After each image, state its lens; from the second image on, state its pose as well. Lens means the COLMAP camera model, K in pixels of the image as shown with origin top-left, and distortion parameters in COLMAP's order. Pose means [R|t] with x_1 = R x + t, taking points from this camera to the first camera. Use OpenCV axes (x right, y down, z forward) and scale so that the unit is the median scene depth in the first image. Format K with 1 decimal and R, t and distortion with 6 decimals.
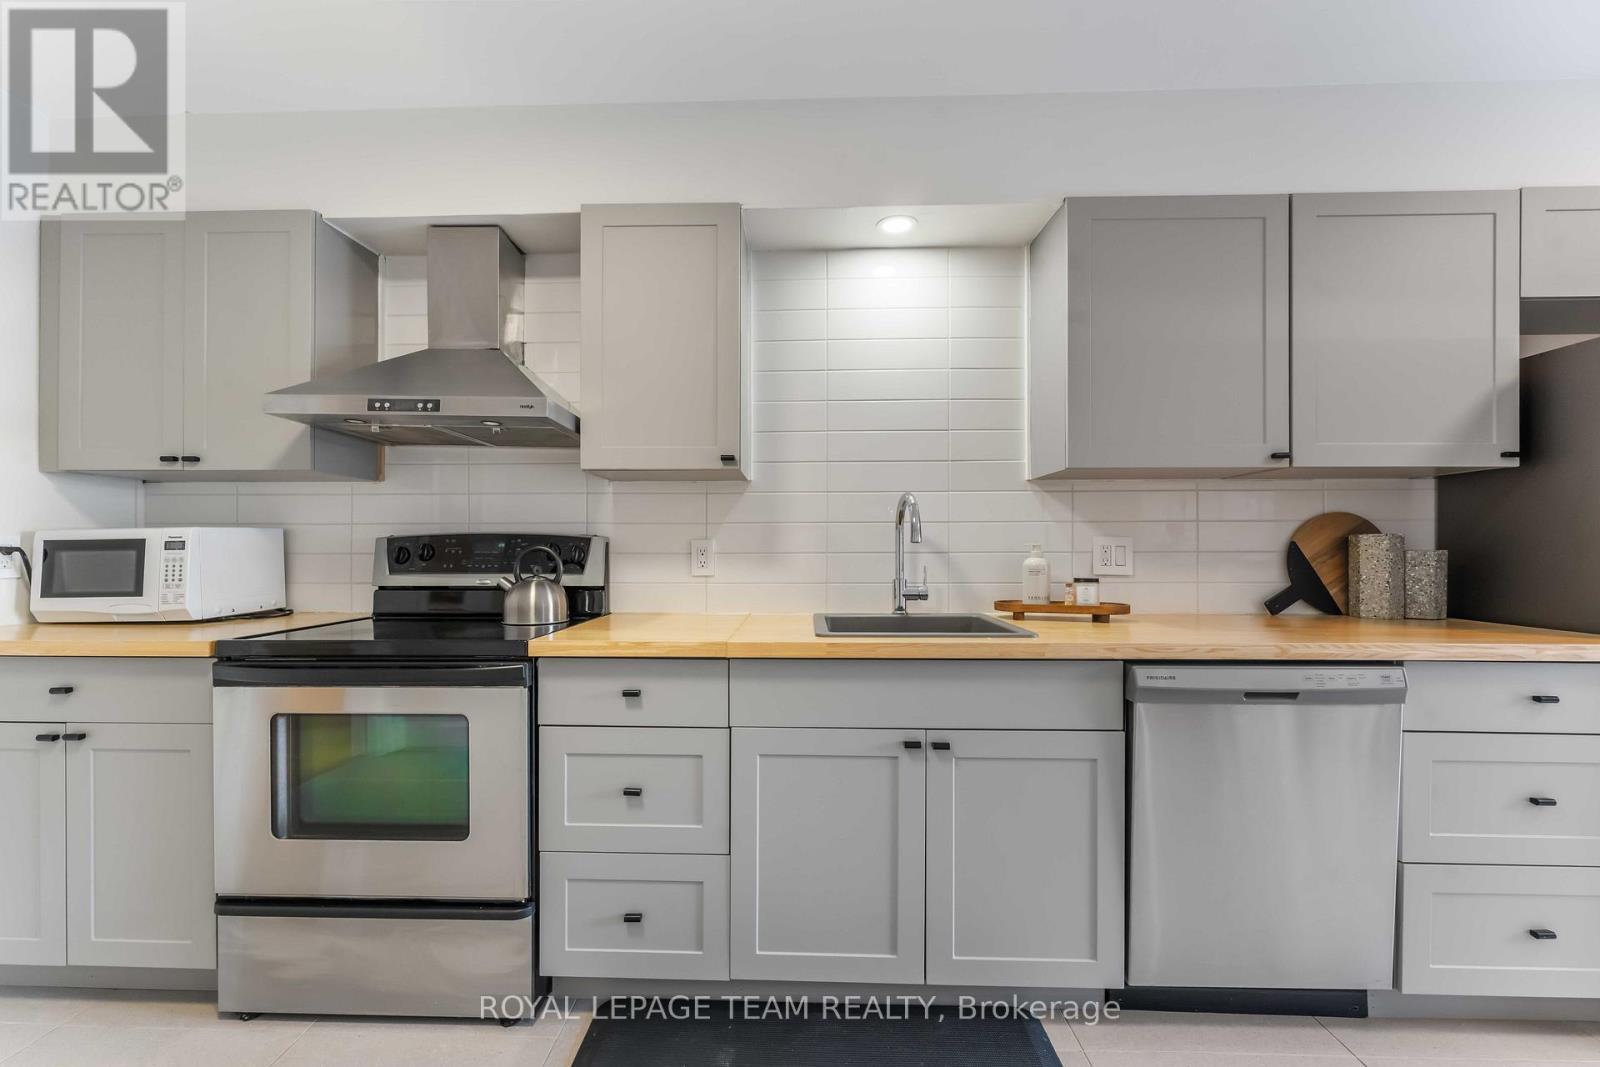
lens RADIAL K [[651.6, 0, 794.3], [0, 651.6, 545.7], [0, 0, 1]] dist [-0.002398, -0.000727]
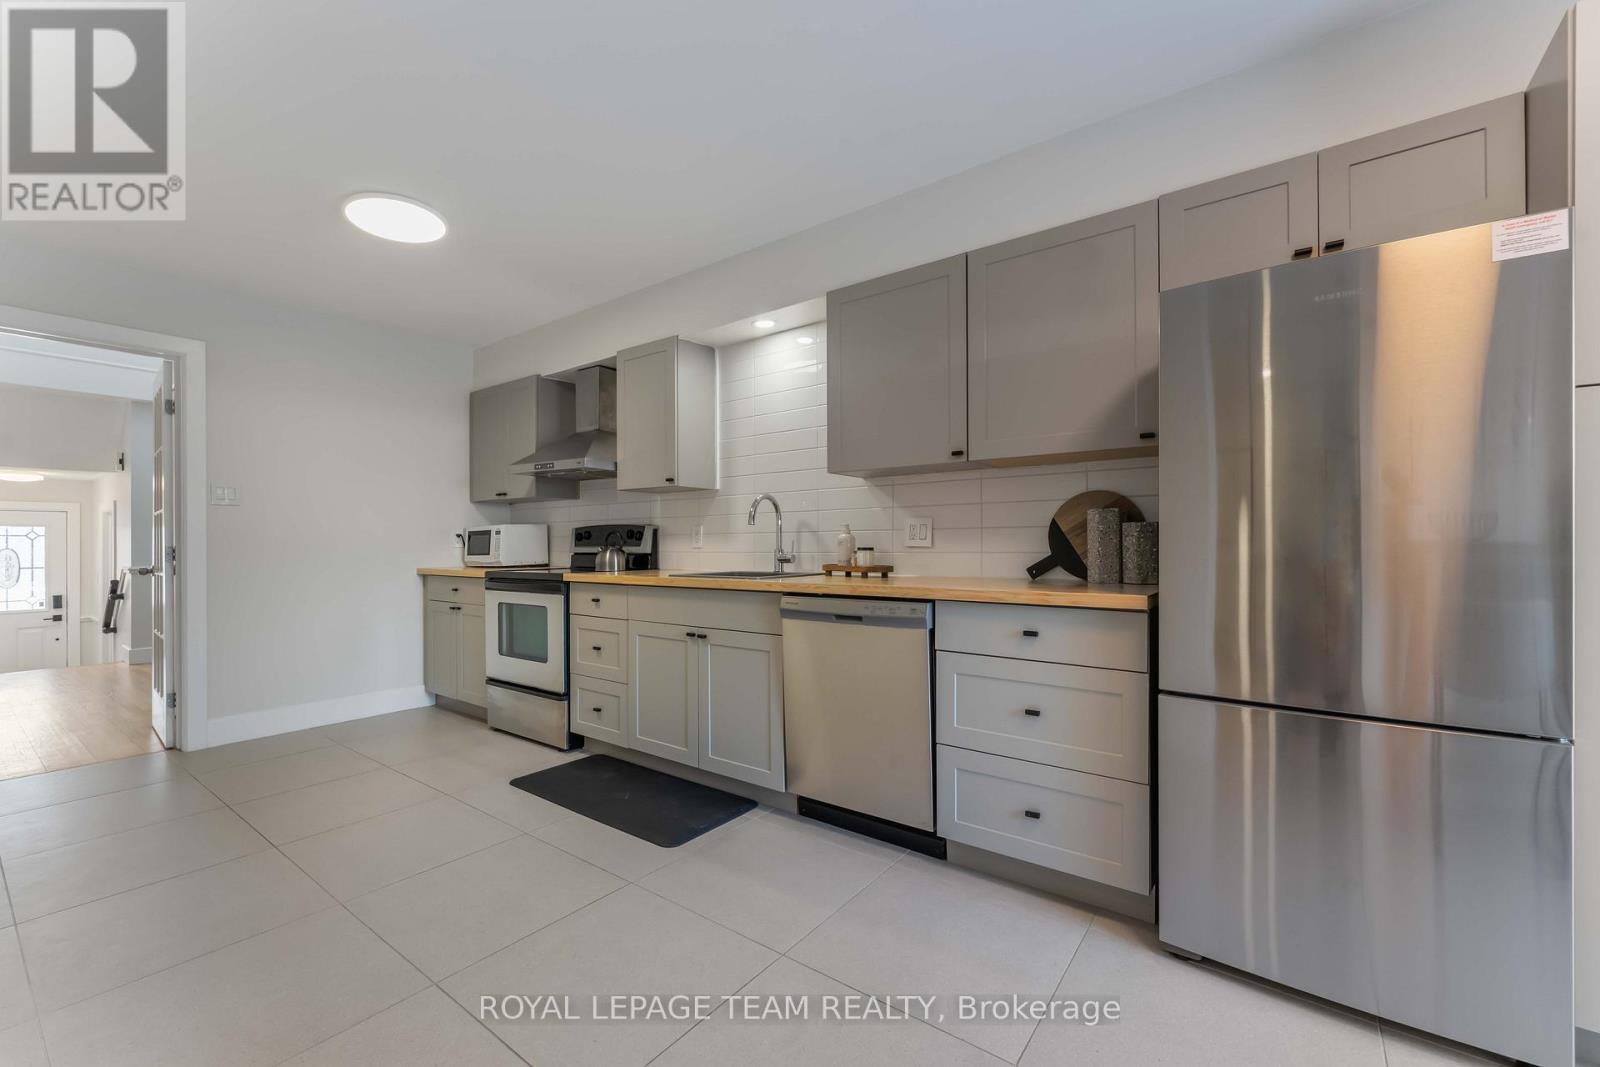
lens RADIAL K [[658.3, 0, 800.3], [0, 658.3, 542.5], [0, 0, 1]] dist [-0.001351, -0.000013]
pose [[0.818962, -0.005541, -0.573821, 1.228335], [0.008185, 0.999964, 0.002025, 0.037402], [0.573789, -0.006356, 0.818978, -0.277532]]
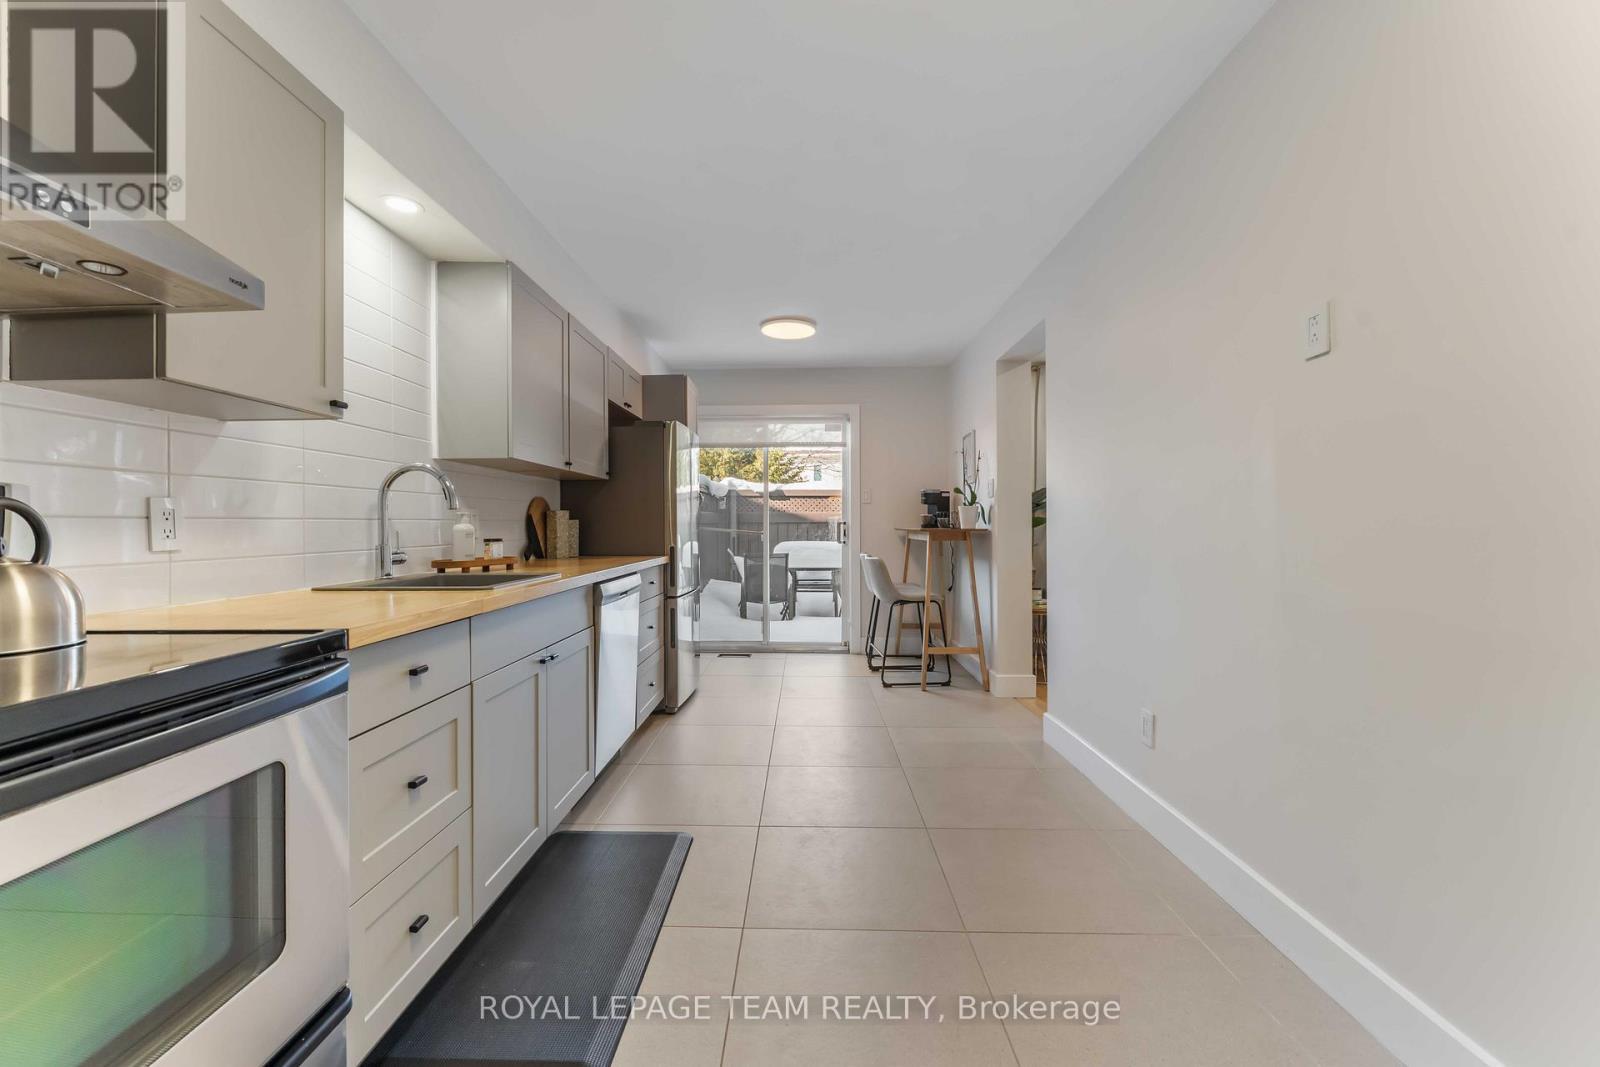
lens RADIAL K [[651.6, 0, 789.8], [0, 651.6, 521.1], [0, 0, 1]] dist [-0.002398, -0.000727]
pose [[0.001132, 0.006390, 0.999979, -0.949180], [0.002442, 0.999977, -0.006393, 0.024882], [-0.999996, 0.002449, 0.001116, 0.410668]]
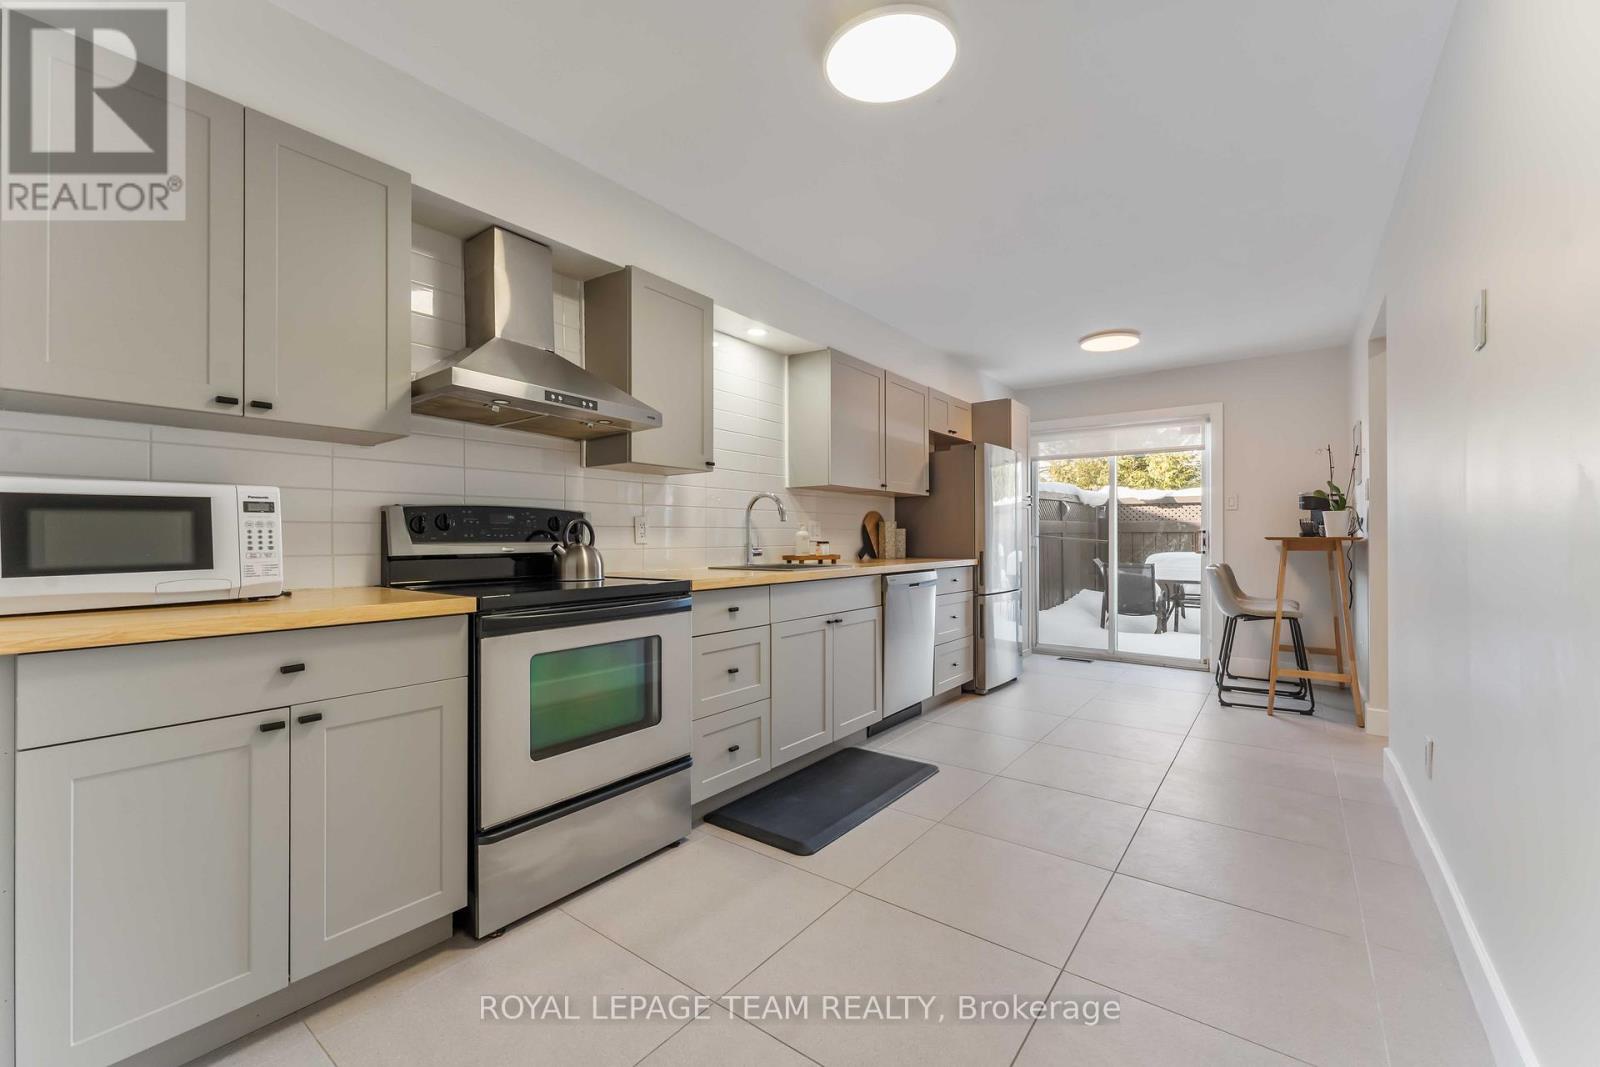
lens RADIAL K [[651.6, 0, 807.8], [0, 651.6, 533.3], [0, 0, 1]] dist [-0.002398, -0.000727]
pose [[0.569021, 0.004508, 0.822310, -1.232668], [0.000540, 0.999983, -0.005856, 0.038597], [-0.822323, 0.003777, 0.569009, -0.062704]]
